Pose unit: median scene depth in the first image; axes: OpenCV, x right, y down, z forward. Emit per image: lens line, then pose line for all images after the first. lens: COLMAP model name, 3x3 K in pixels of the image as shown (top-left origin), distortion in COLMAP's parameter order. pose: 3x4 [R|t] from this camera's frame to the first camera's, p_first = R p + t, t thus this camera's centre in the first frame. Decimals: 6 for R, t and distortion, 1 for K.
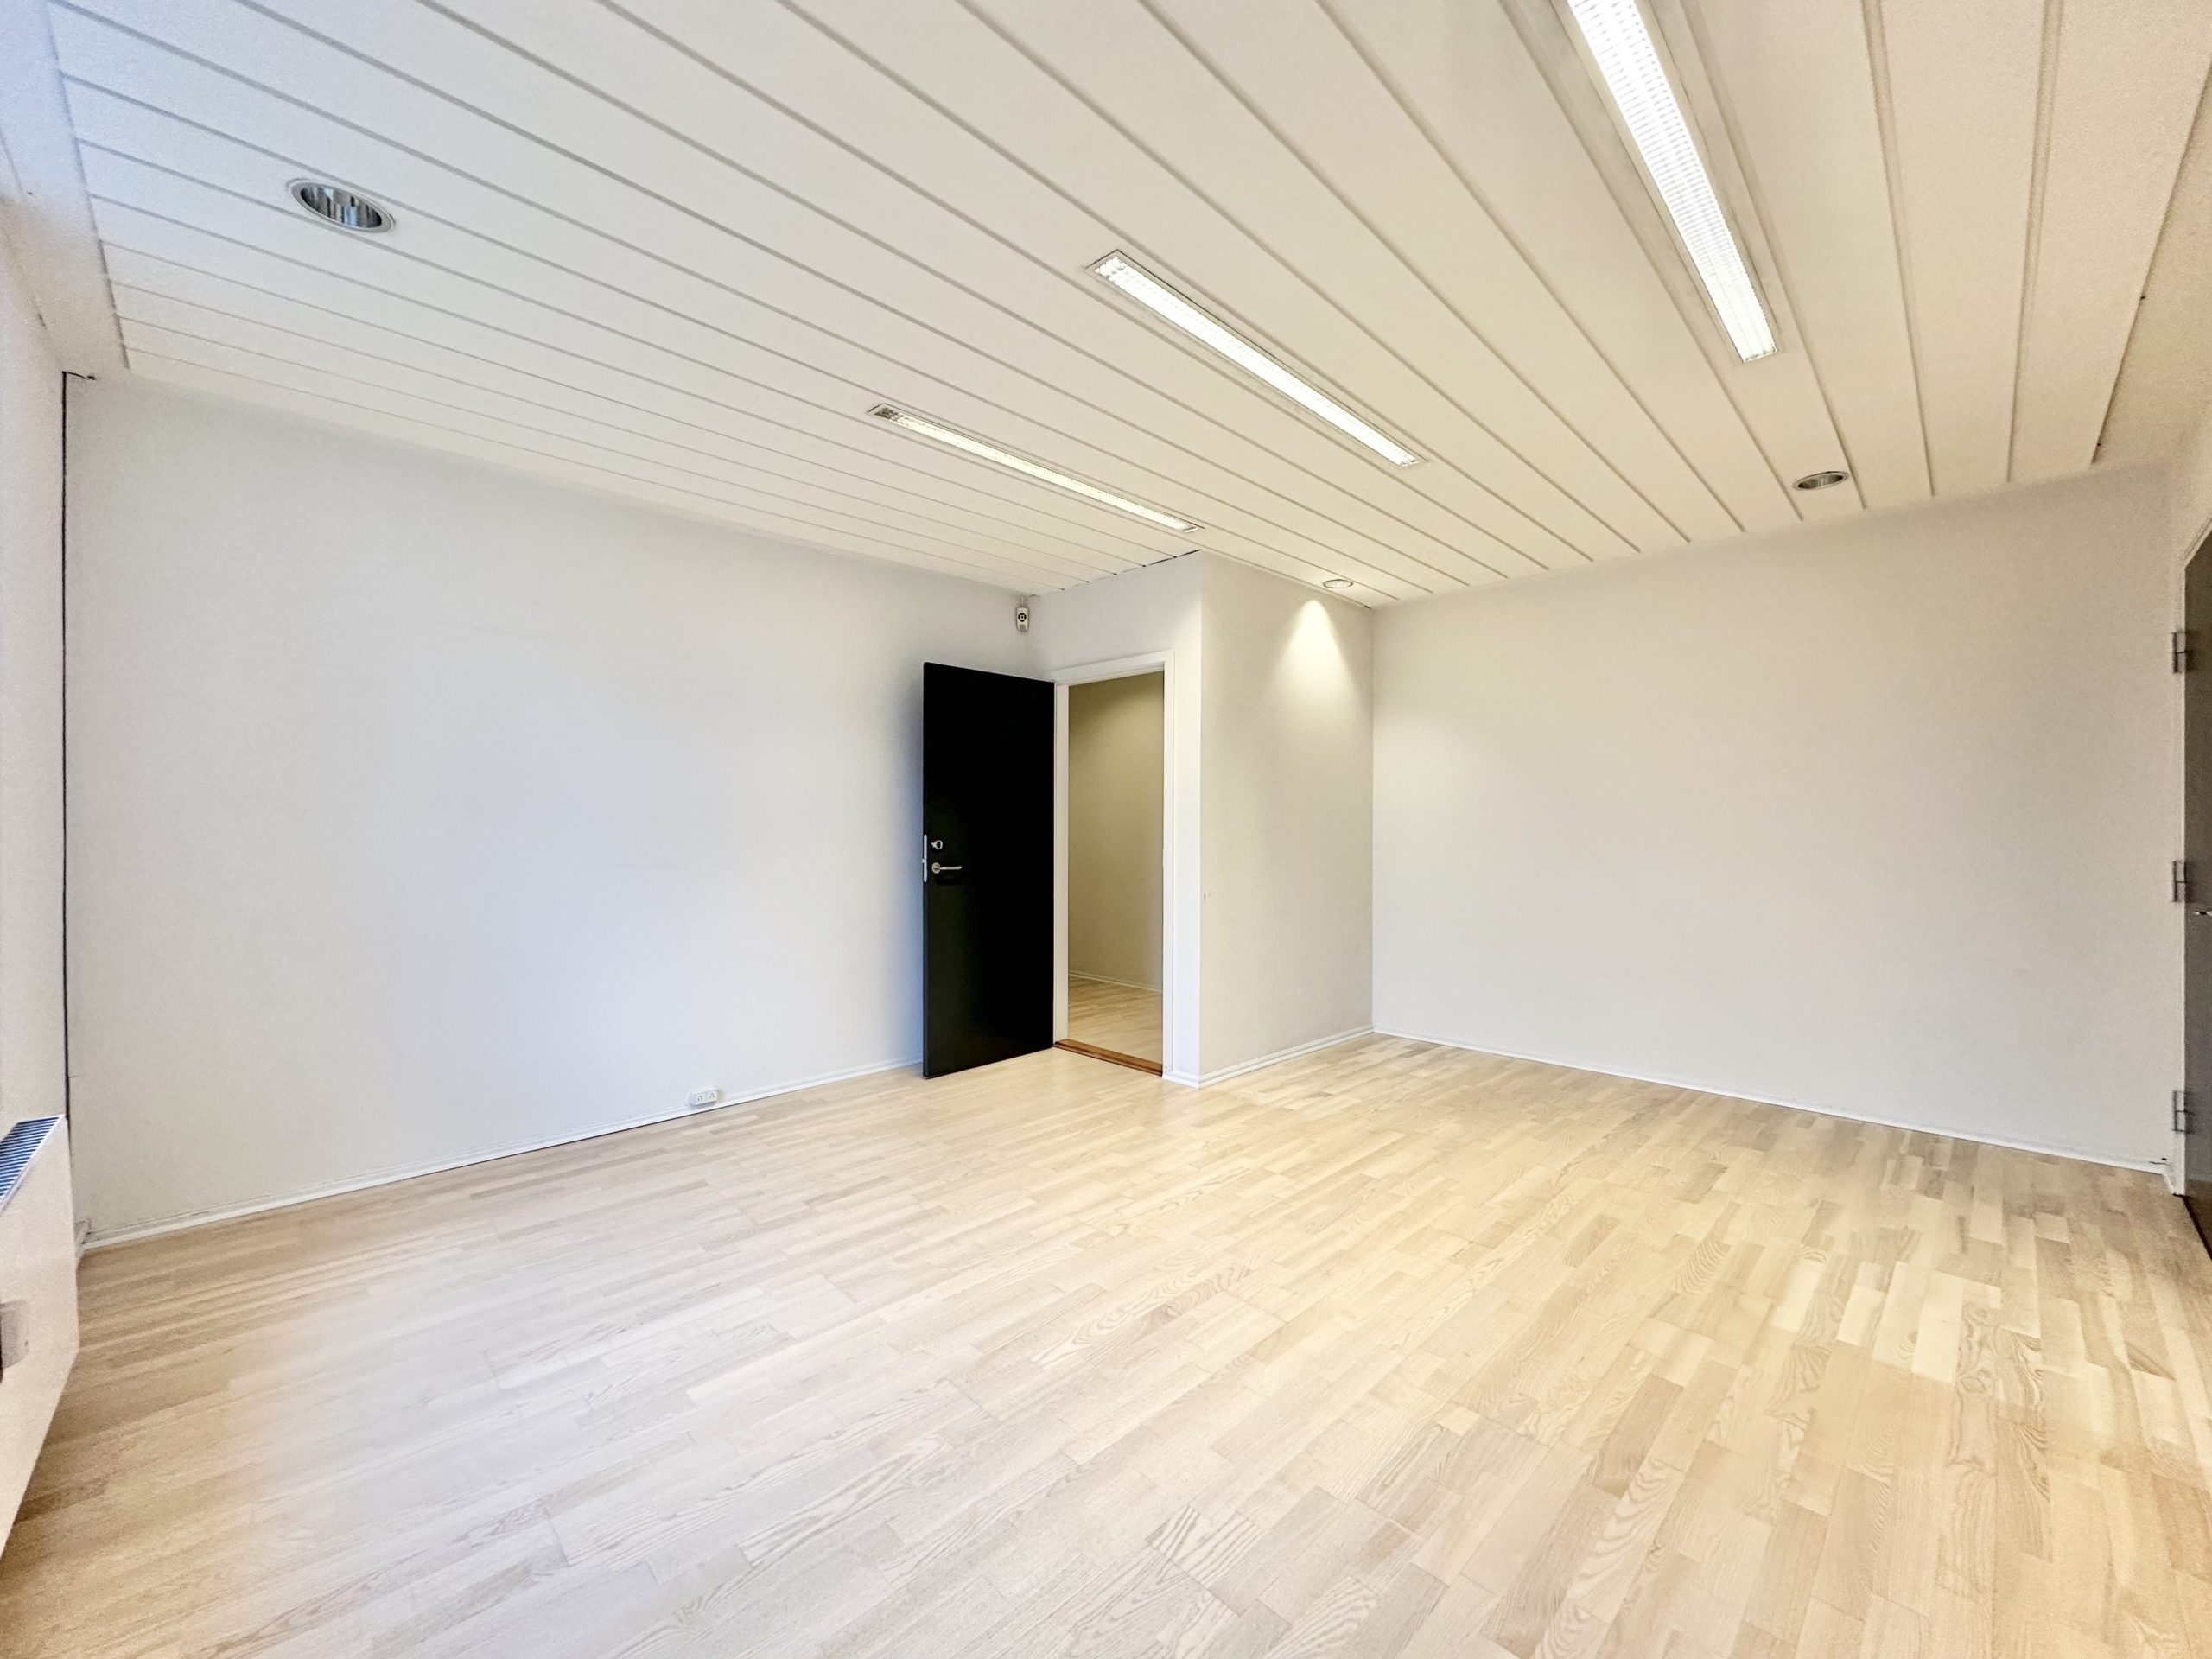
lens RADIAL K [[880.0, 0, 1103.7], [0, 880.0, 823.8], [0, 0, 1]] dist [-0.000790, 0.000069]
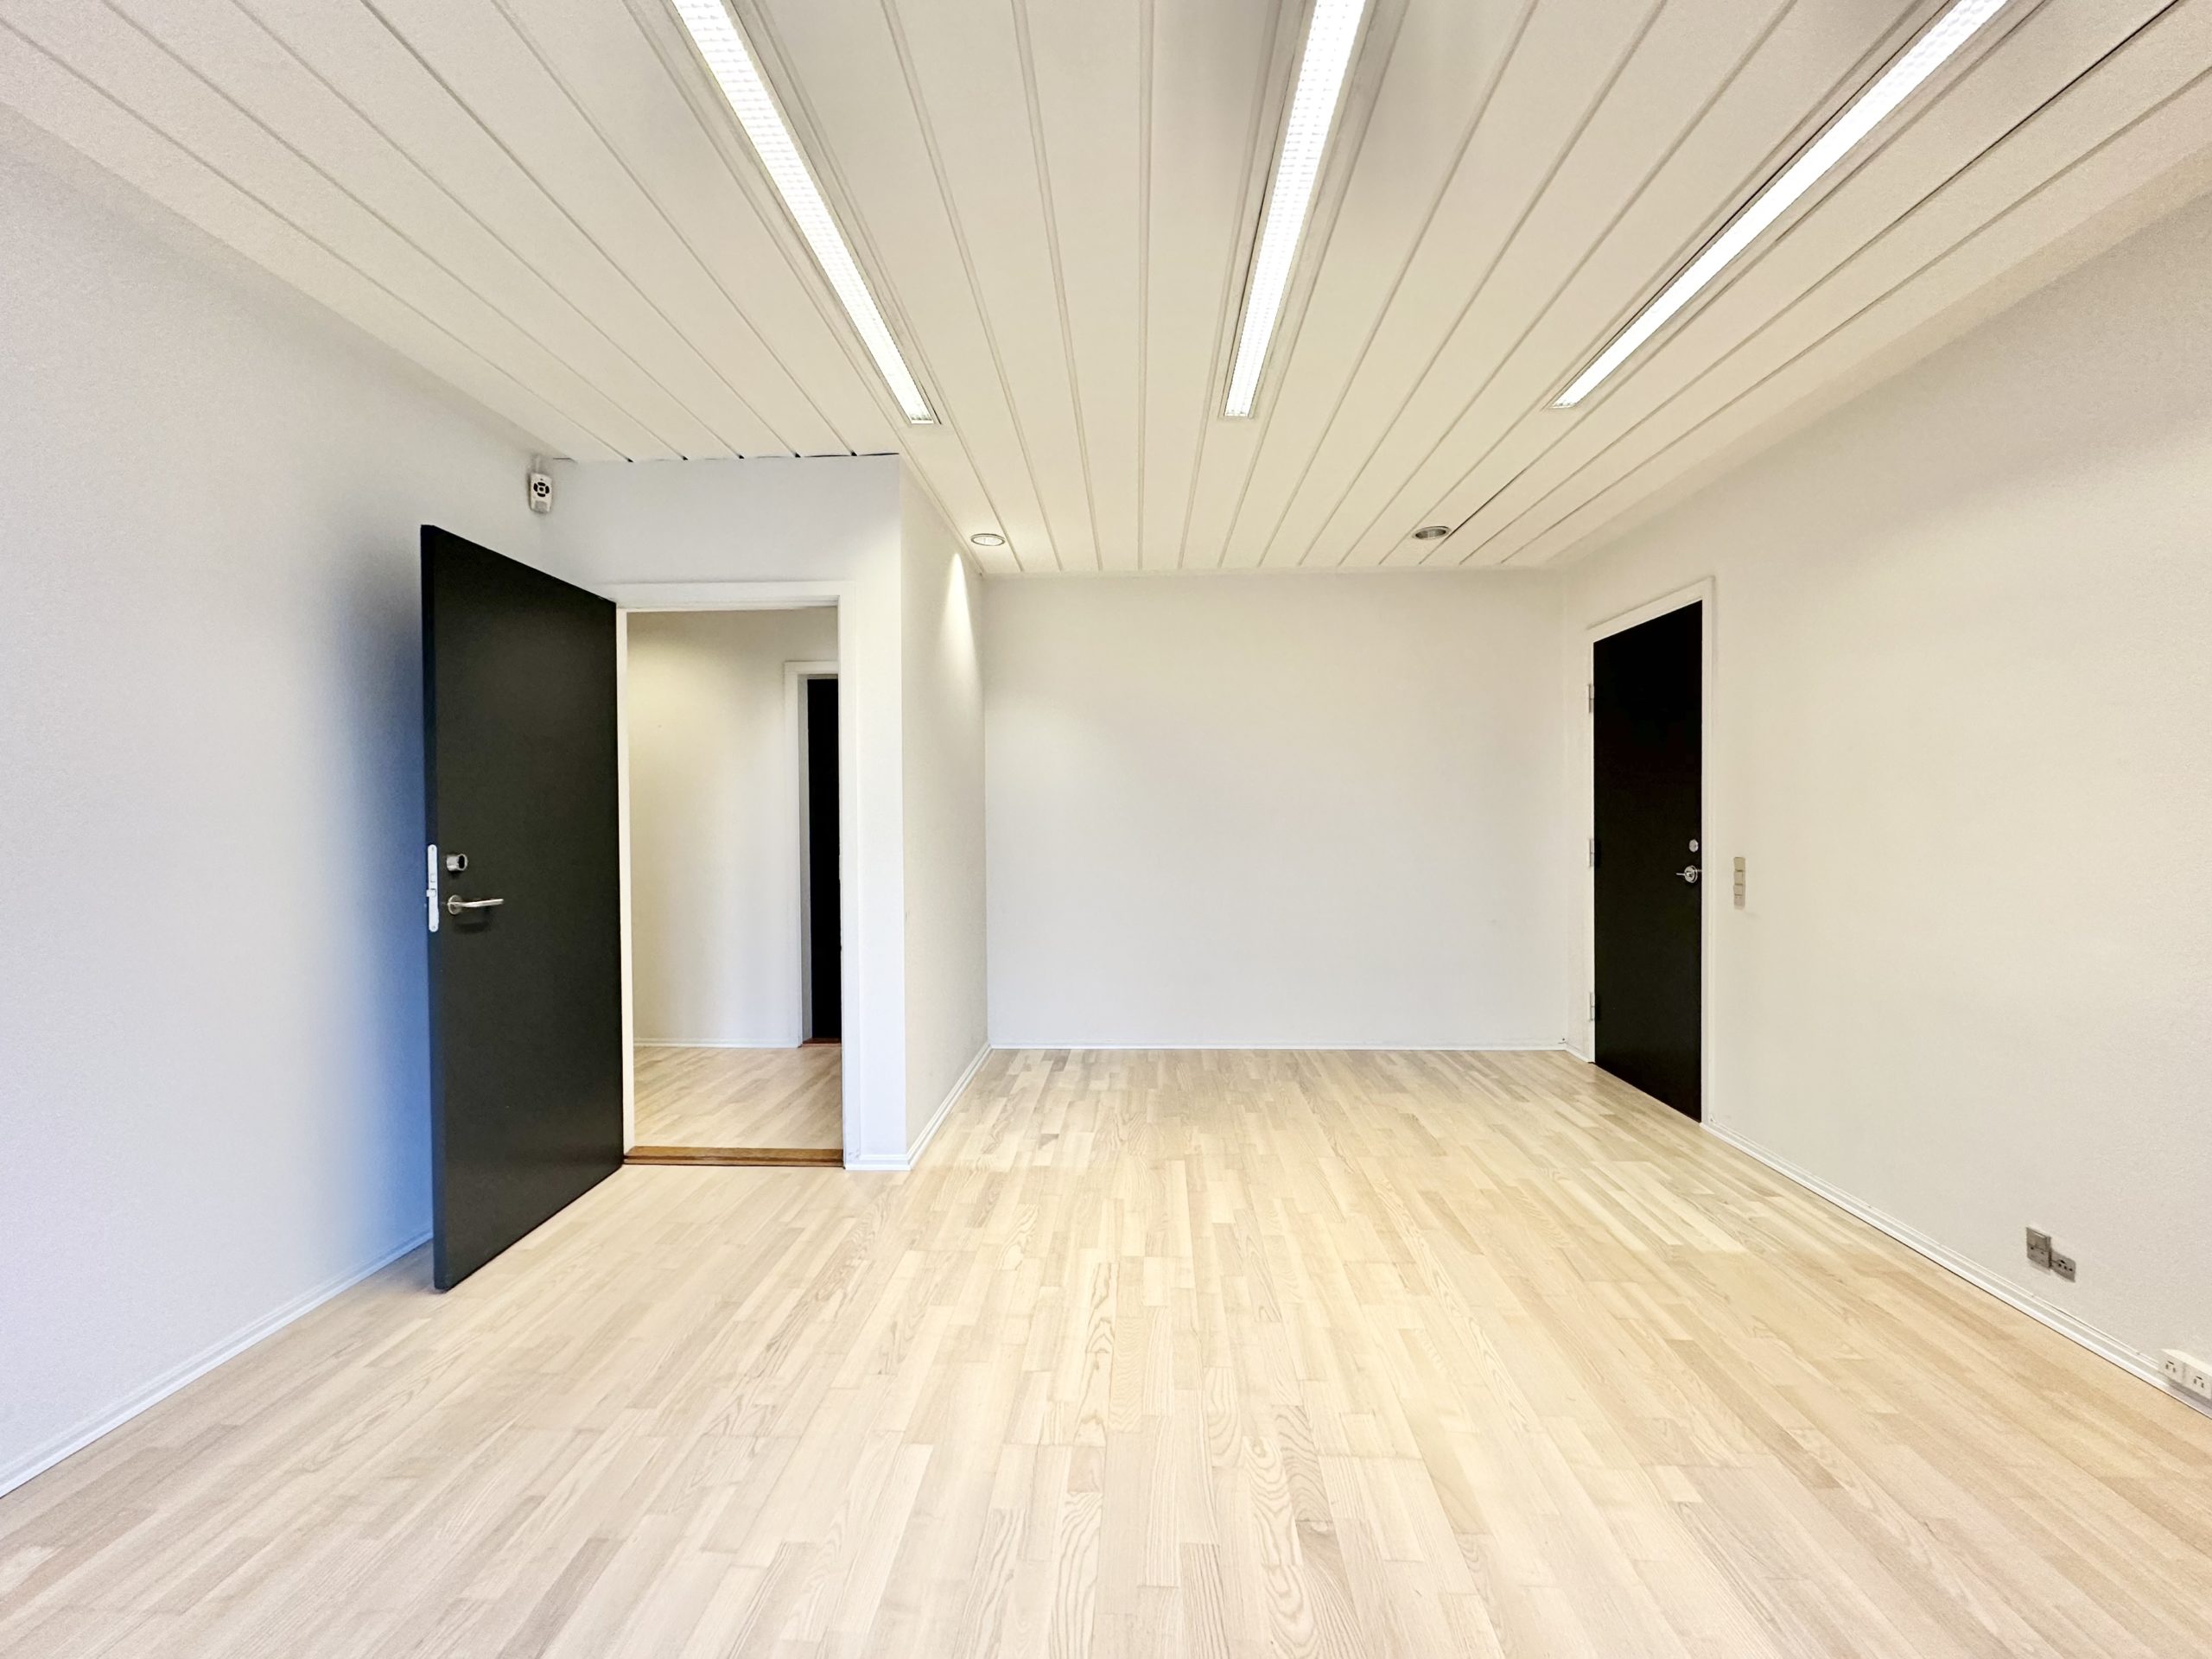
lens RADIAL K [[880.0, 0, 1111.2], [0, 880.0, 825.1], [0, 0, 1]] dist [-0.000790, 0.000069]
pose [[0.729564, -0.013843, 0.683773, -0.348583], [0.005765, 0.999884, 0.014091, -0.006451], [-0.683889, -0.006339, 0.729559, 0.417394]]
